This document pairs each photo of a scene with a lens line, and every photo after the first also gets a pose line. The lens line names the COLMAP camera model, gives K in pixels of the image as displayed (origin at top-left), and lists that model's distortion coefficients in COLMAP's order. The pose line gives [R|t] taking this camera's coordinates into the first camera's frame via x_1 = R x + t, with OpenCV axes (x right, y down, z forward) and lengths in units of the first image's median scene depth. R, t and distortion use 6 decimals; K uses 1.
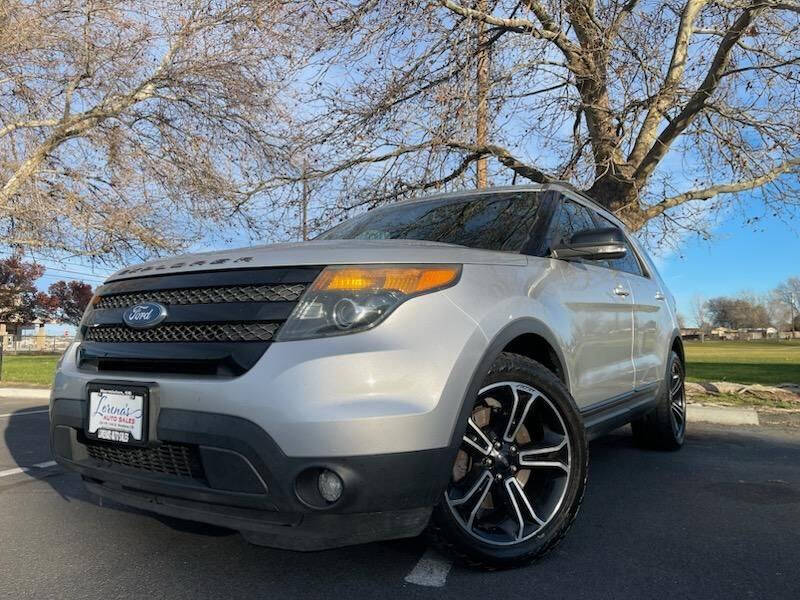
lens RADIAL K [[591.0, 0, 398.3], [0, 591.0, 301.5], [0, 0, 1]] dist [0.083058, -0.115116]
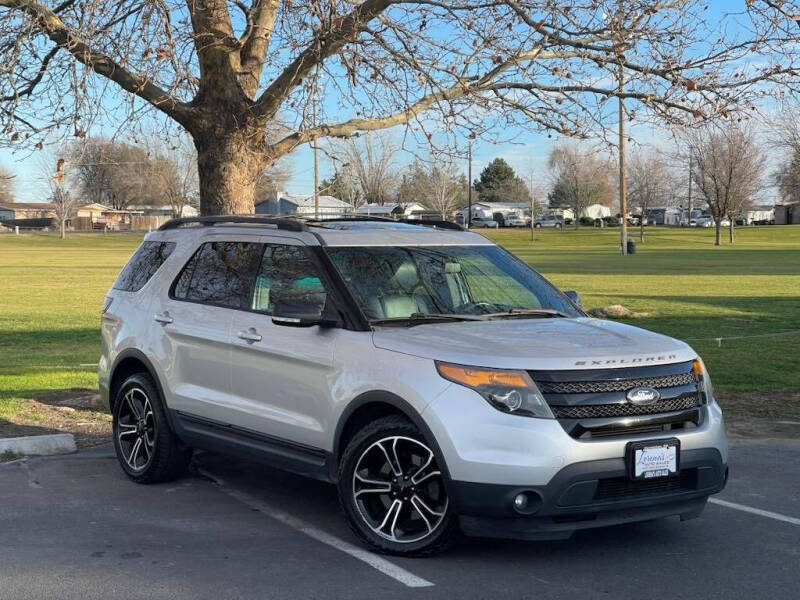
lens RADIAL K [[1475.2, 0, 400.0], [0, 1475.2, 300.0], [0, 0, 1]] dist [0.226914, -0.154066]
pose [[0.755353, -0.029577, 0.654651, -2.116636], [-0.048851, 0.993660, 0.101260, -0.534947], [-0.653495, -0.108467, 0.749119, -1.449134]]
